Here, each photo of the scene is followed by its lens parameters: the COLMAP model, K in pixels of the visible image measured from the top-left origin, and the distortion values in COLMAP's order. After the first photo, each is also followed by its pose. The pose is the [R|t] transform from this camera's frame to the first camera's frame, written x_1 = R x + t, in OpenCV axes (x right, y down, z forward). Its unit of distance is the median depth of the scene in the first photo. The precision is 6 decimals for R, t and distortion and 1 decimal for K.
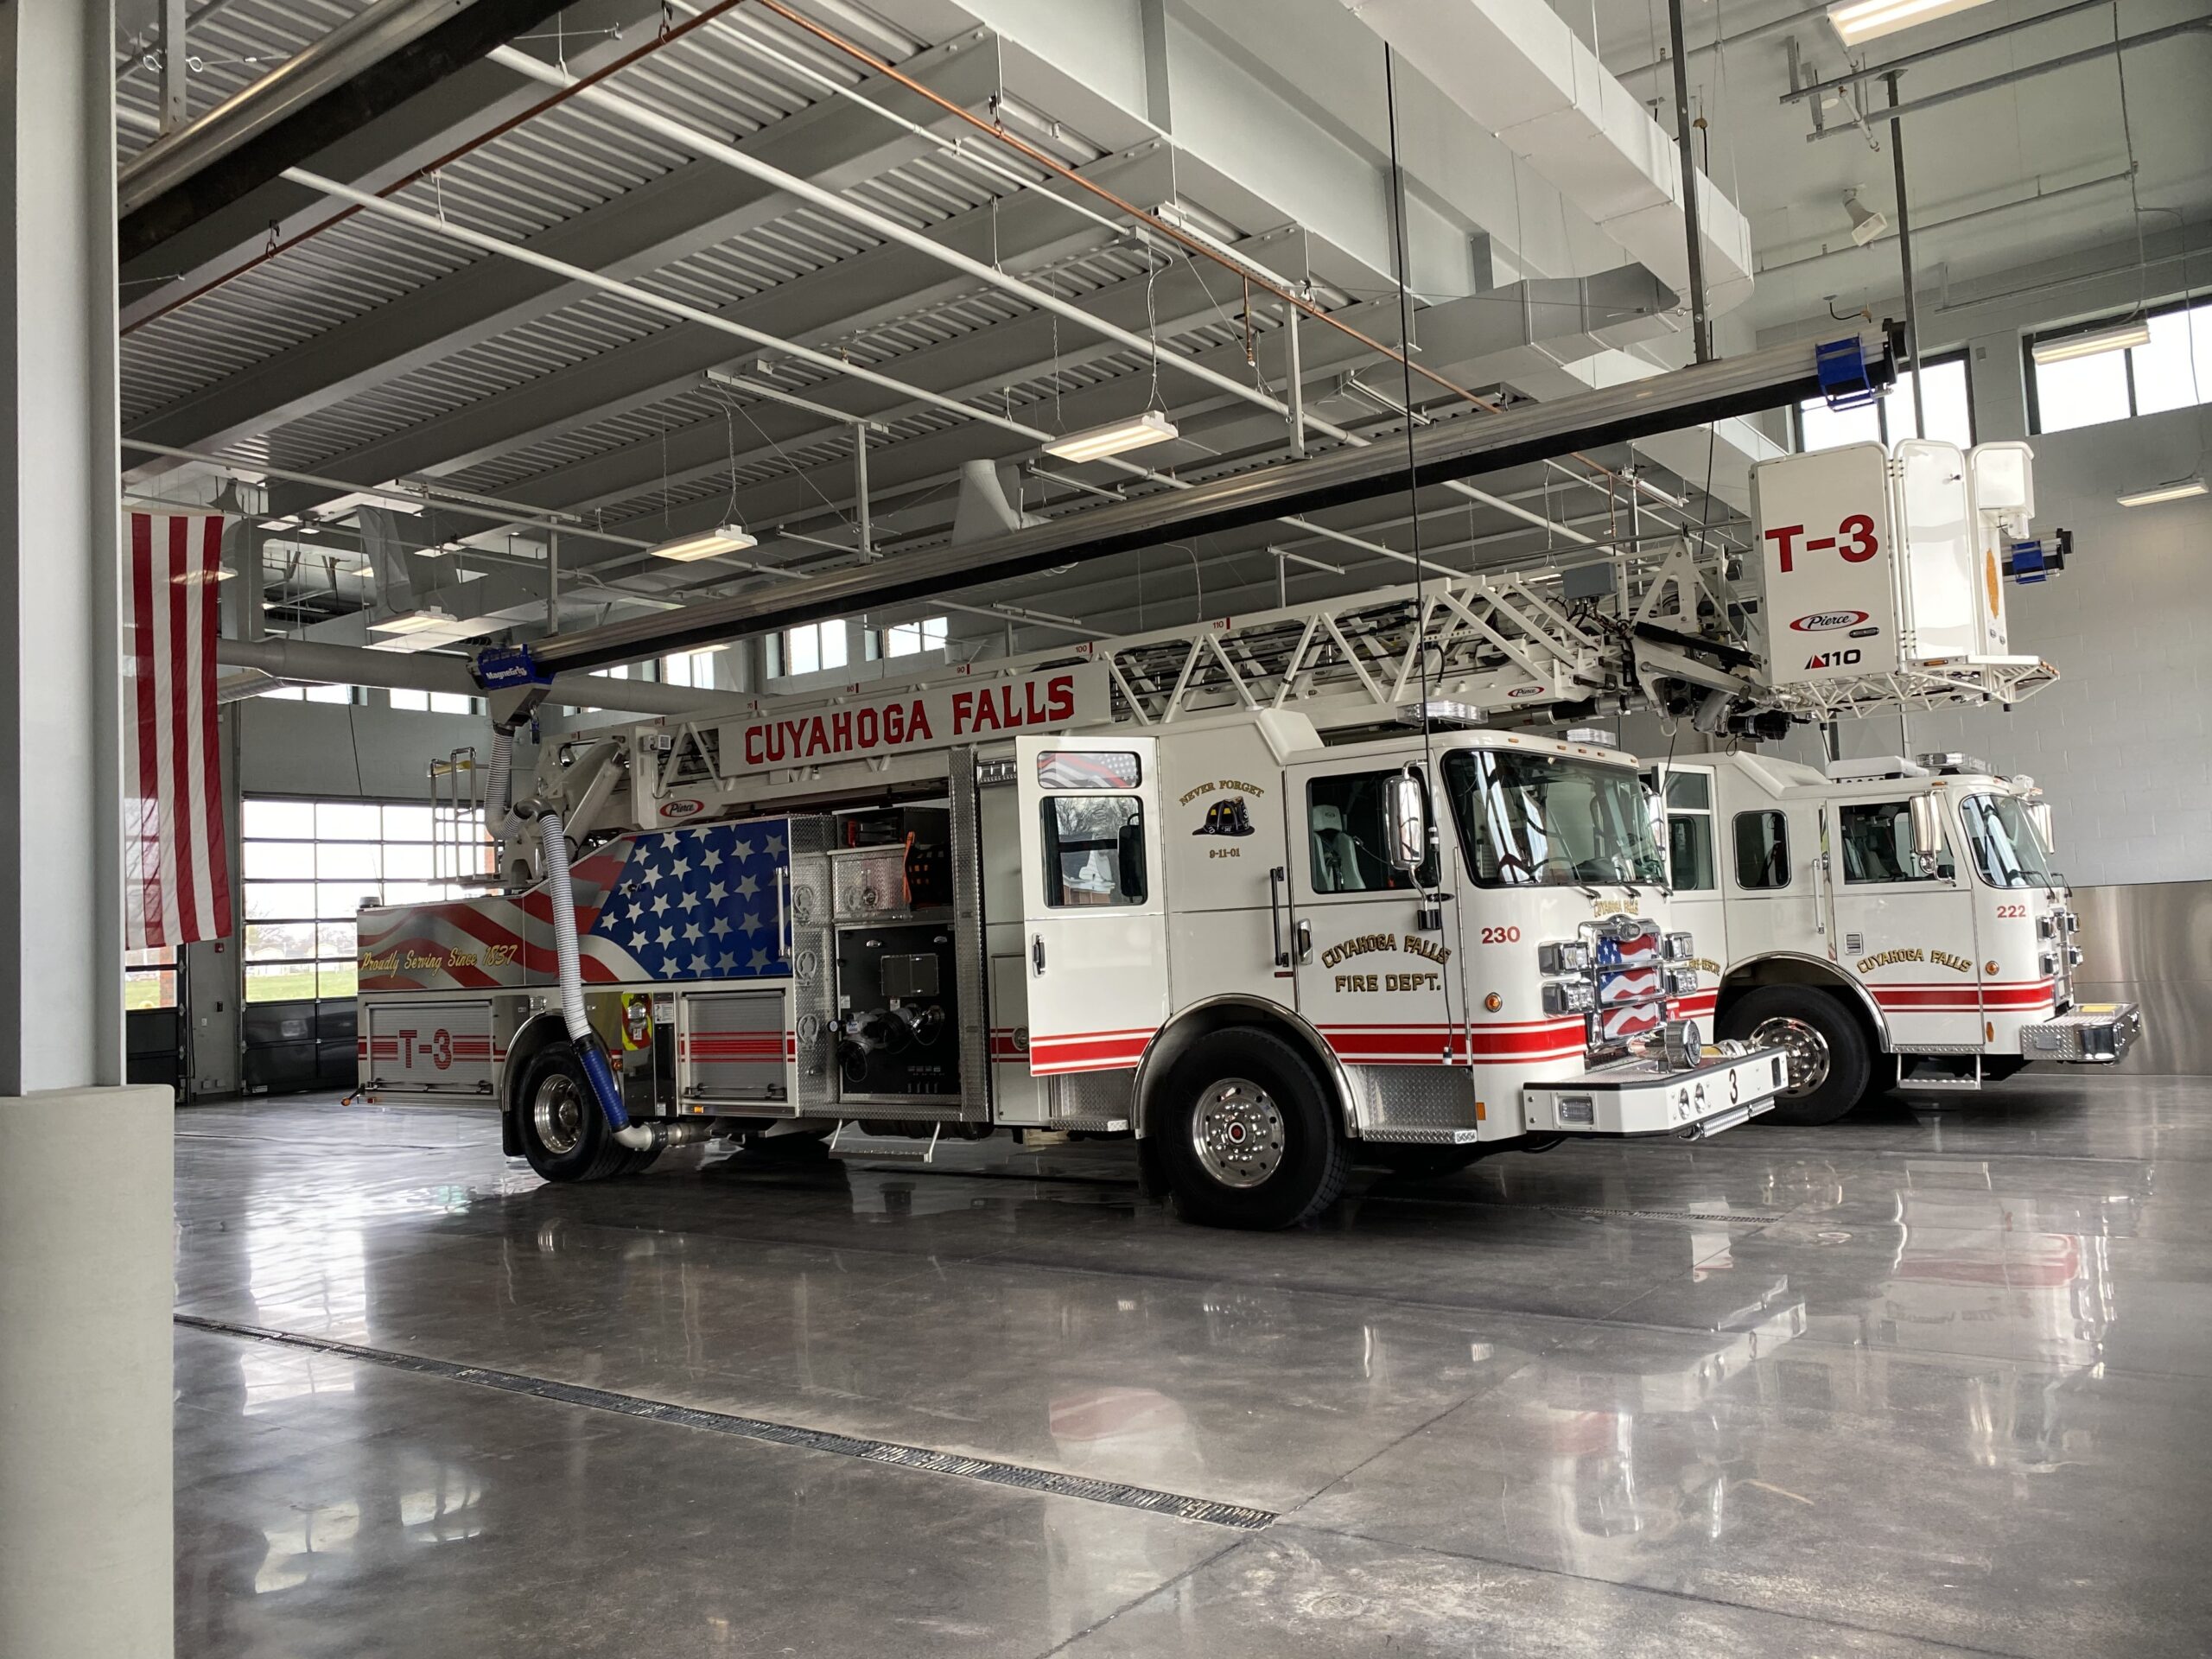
lens RADIAL K [[1690.3, 0, 1106.0], [0, 1690.3, 829.5], [0, 0, 1]] dist [-0.003257, -0.001408]
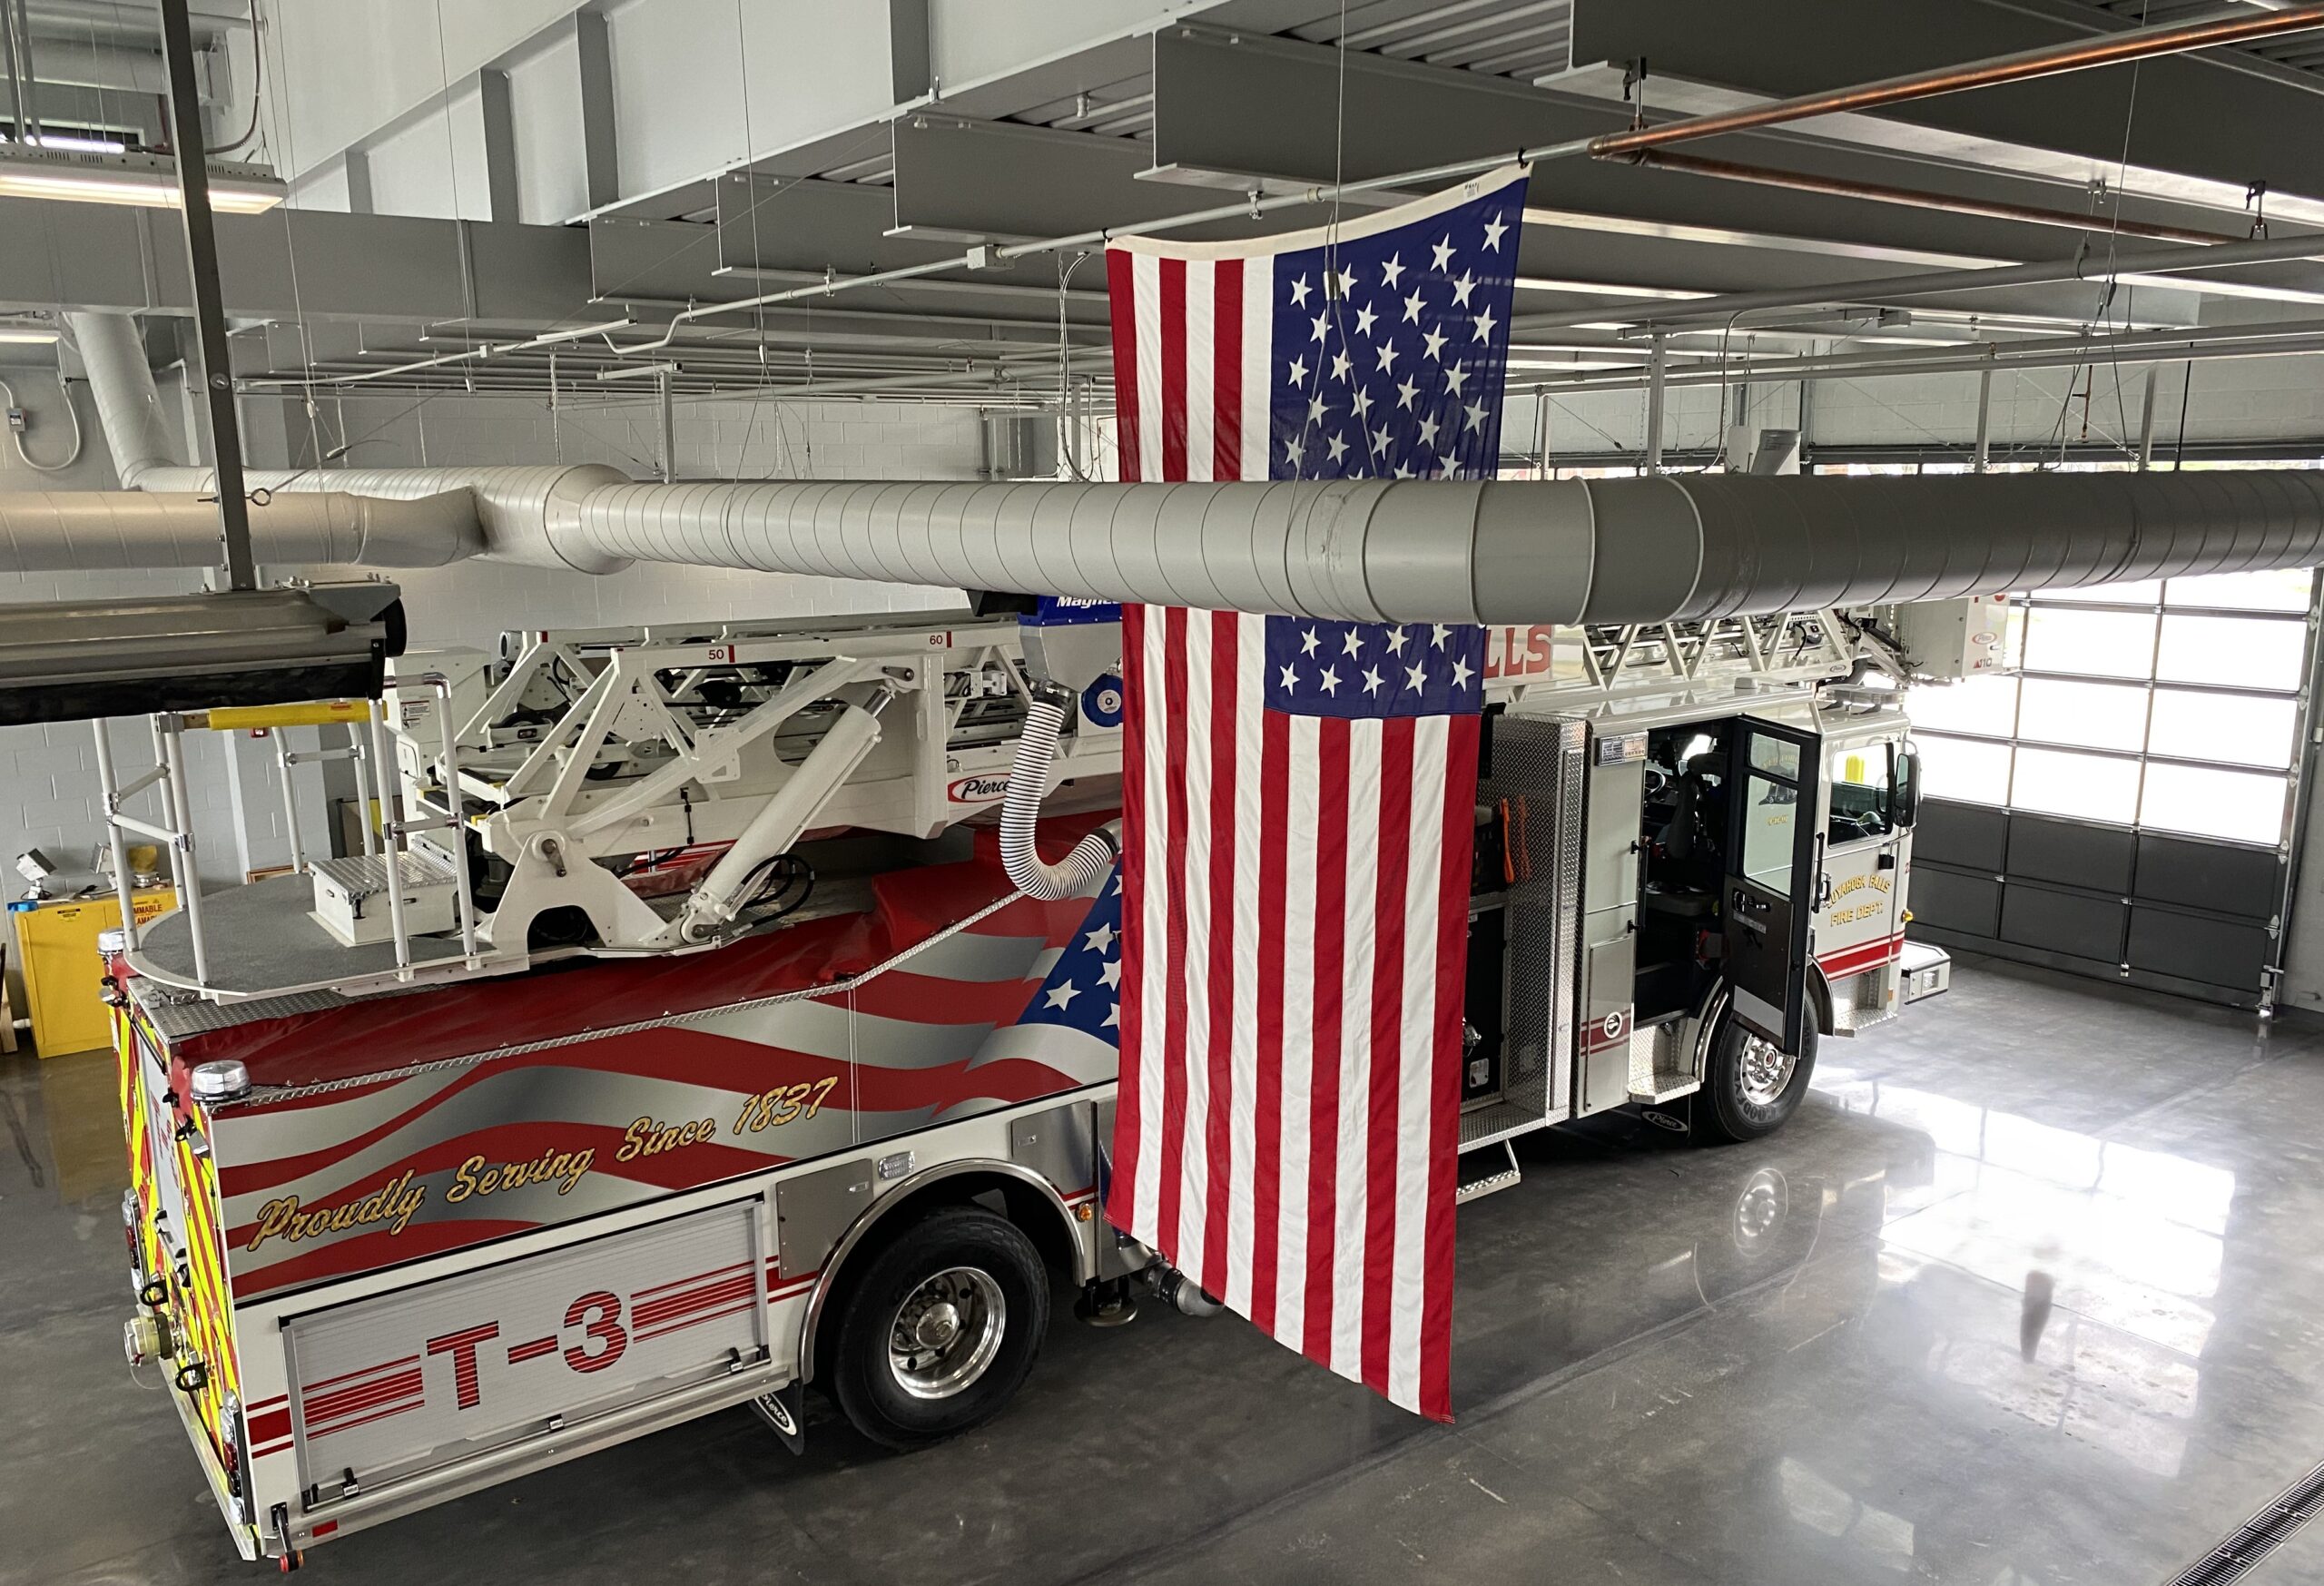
lens RADIAL K [[1800.6, 0, 1163.0], [0, 1800.6, 871.7], [0, 0, 1]] dist [0.007070, 0.001056]
pose [[0.291073, -0.158878, 0.943416, -0.996872], [-0.063426, 0.980740, 0.184733, -0.124245], [-0.954596, -0.113608, 0.275390, 0.897382]]
